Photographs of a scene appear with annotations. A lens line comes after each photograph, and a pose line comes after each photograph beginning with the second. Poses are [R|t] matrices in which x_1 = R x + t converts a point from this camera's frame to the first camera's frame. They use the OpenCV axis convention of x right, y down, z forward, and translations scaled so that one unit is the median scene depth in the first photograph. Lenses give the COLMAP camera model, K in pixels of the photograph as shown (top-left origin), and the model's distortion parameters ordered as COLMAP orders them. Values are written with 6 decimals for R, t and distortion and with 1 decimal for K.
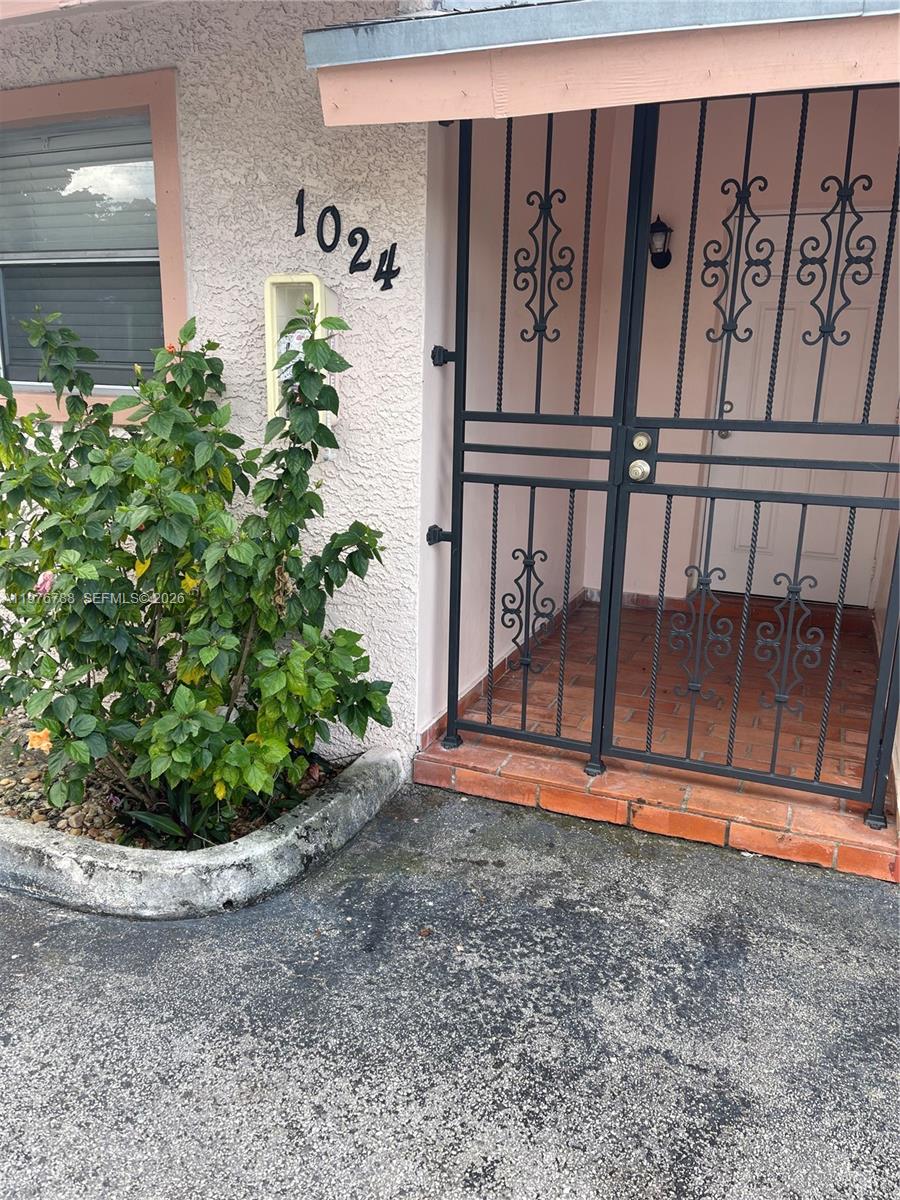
lens RADIAL K [[904.0, 0, 450.0], [0, 904.0, 600.0], [0, 0, 1]] dist [0.084917, -0.110866]
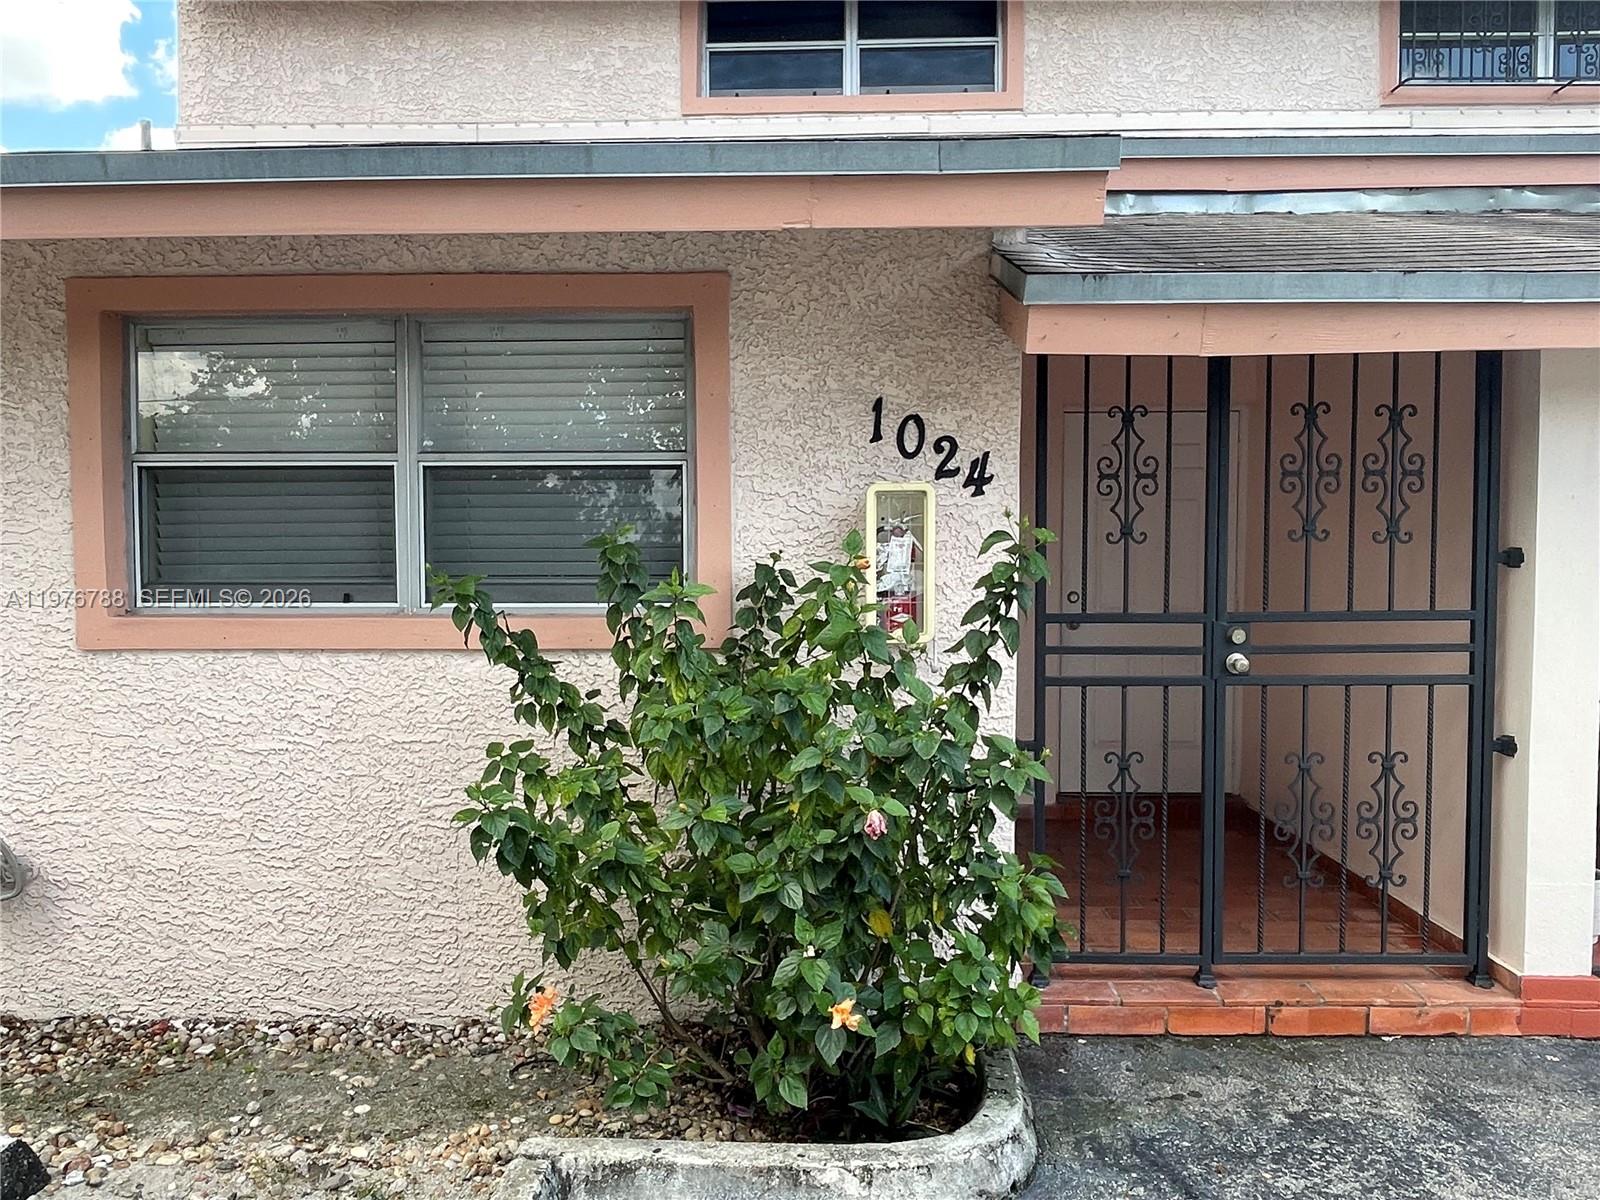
lens RADIAL K [[1197.9, 0, 798.8], [0, 1197.9, 593.9], [0, 0, 1]] dist [0.028333, -0.047345]
pose [[0.935798, -0.042455, 0.349970, -0.700485], [0.111063, 0.977674, -0.178375, -0.032121], [-0.334583, 0.205791, 0.919622, -0.087664]]
